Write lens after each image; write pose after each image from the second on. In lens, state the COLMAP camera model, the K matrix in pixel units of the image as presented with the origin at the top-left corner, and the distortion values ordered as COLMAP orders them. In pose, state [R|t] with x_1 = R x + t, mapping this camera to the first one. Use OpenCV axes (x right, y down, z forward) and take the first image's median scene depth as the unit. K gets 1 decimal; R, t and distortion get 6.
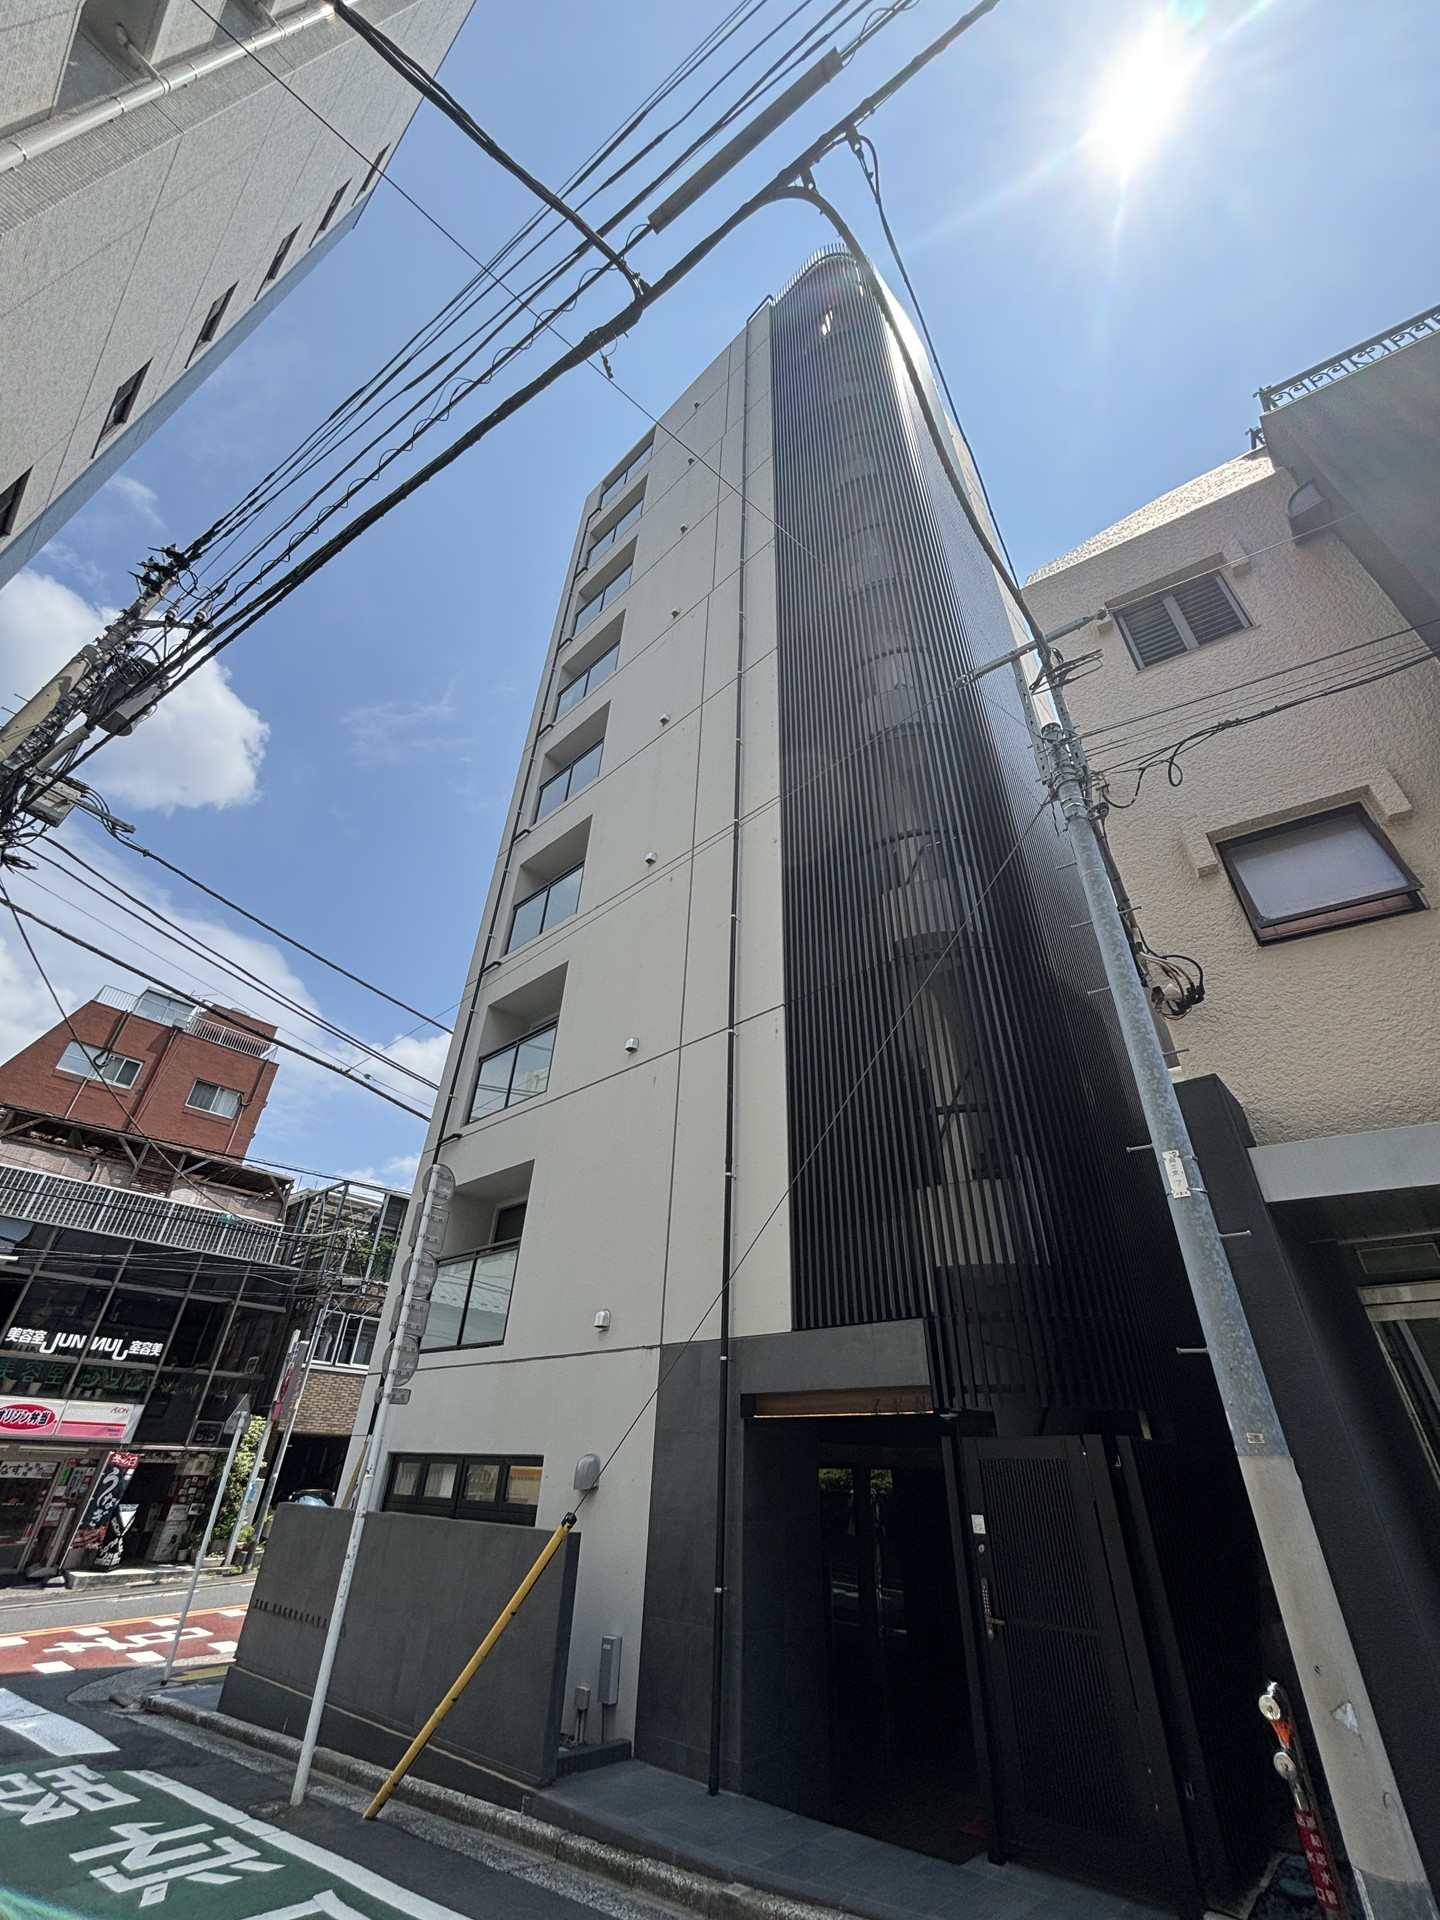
lens RADIAL K [[766.3, 0, 720.0], [0, 766.3, 960.0], [0, 0, 1]] dist [-0.000654, -0.000002]
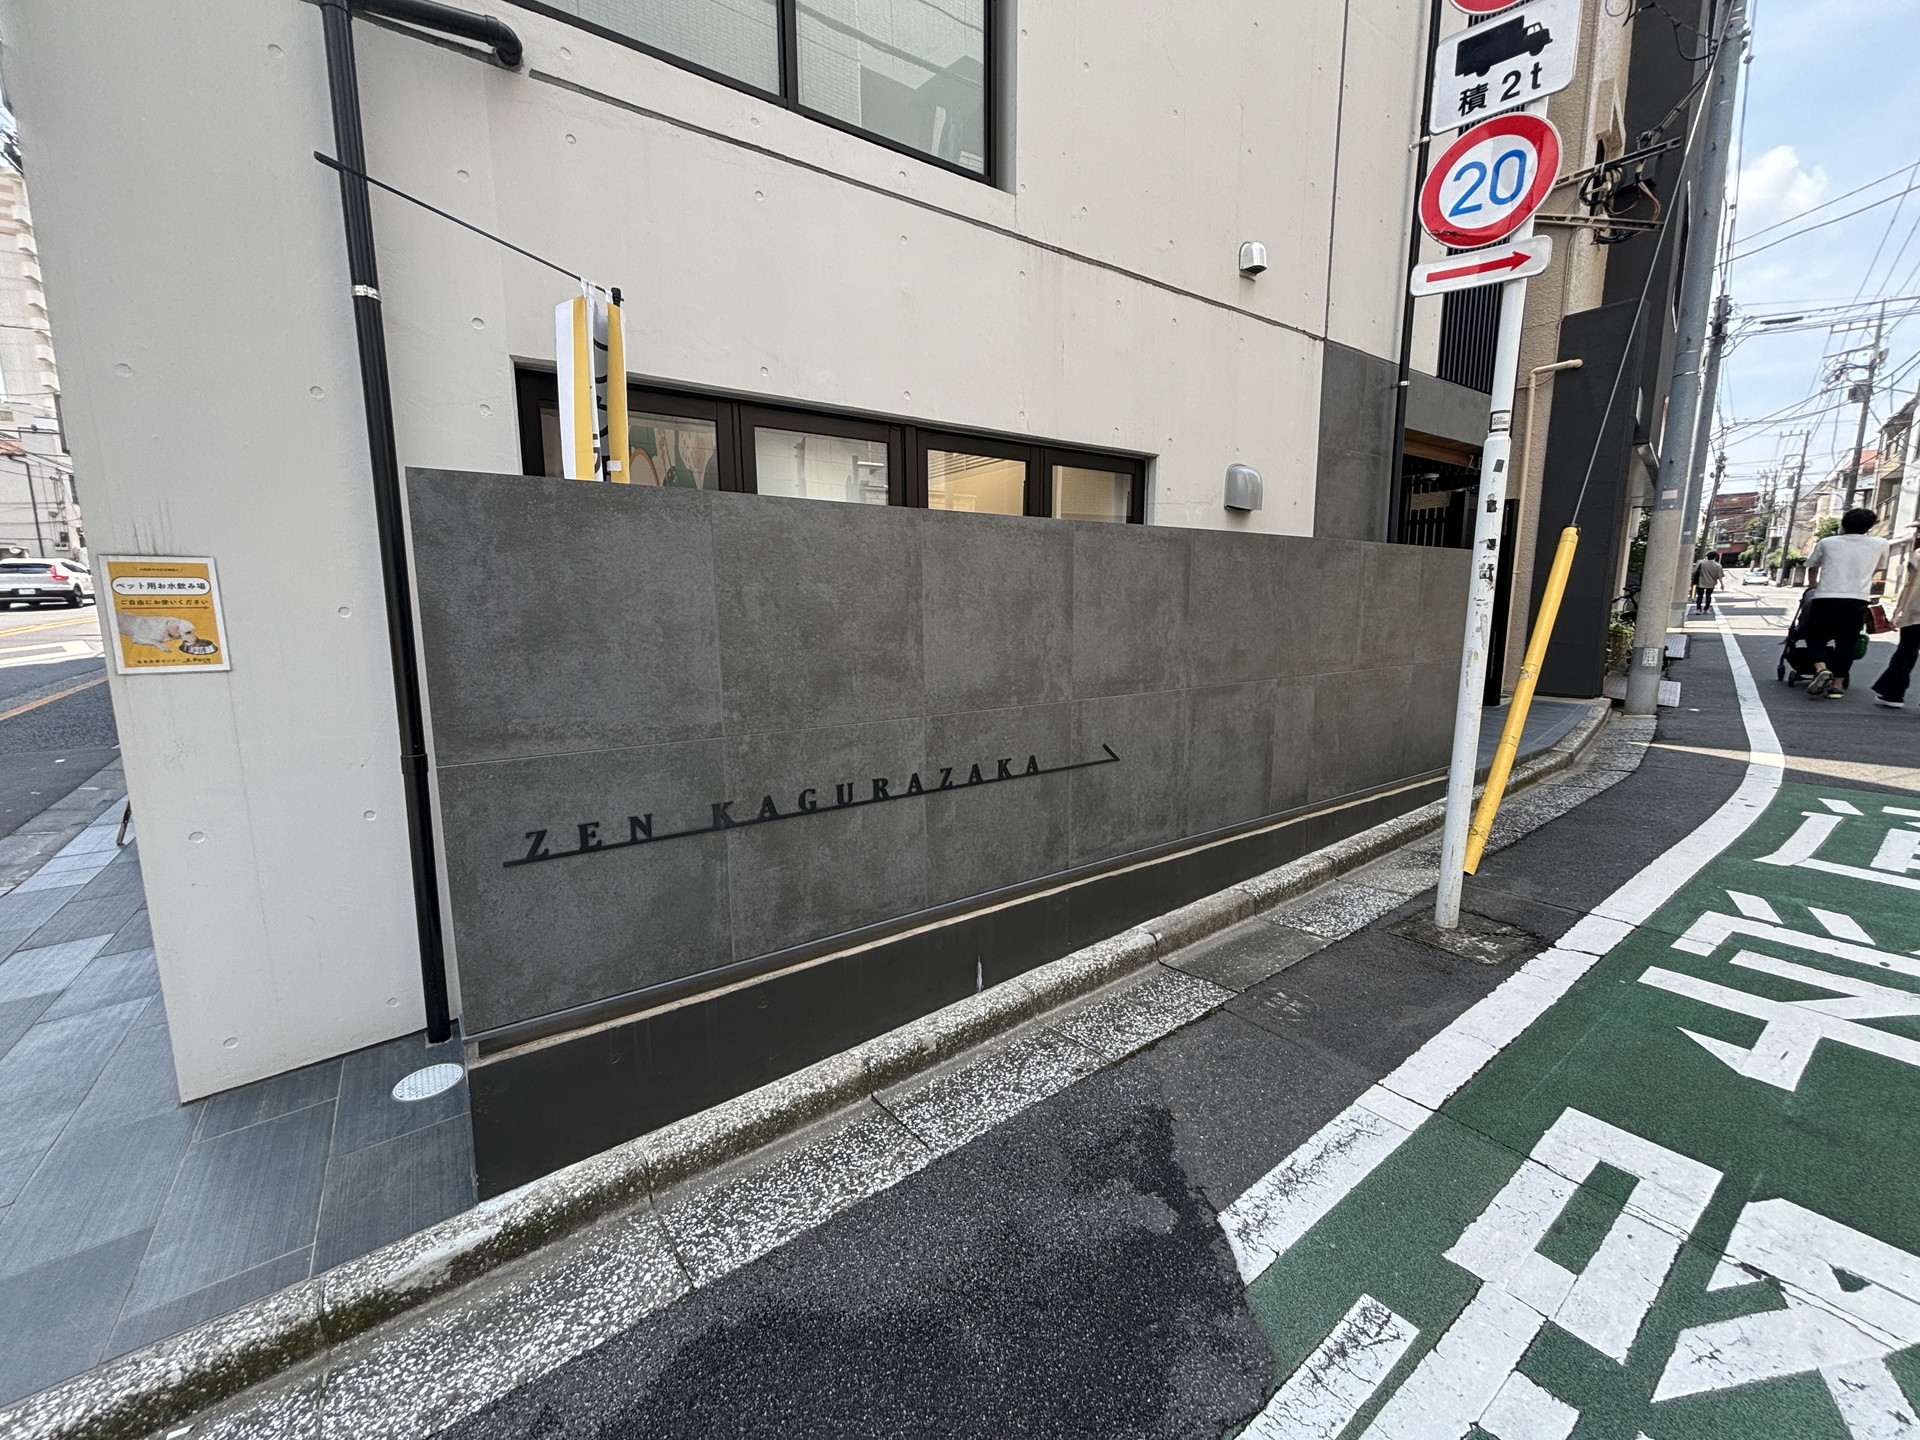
lens RADIAL K [[766.3, 0, 960.0], [0, 766.3, 720.0], [0, 0, 1]] dist [-0.000654, -0.000002]
pose [[0.214571, -0.183075, 0.959397, -0.904571], [-0.534784, 0.799929, 0.272251, 0.785808], [-0.817292, -0.571487, 0.073736, 1.044069]]
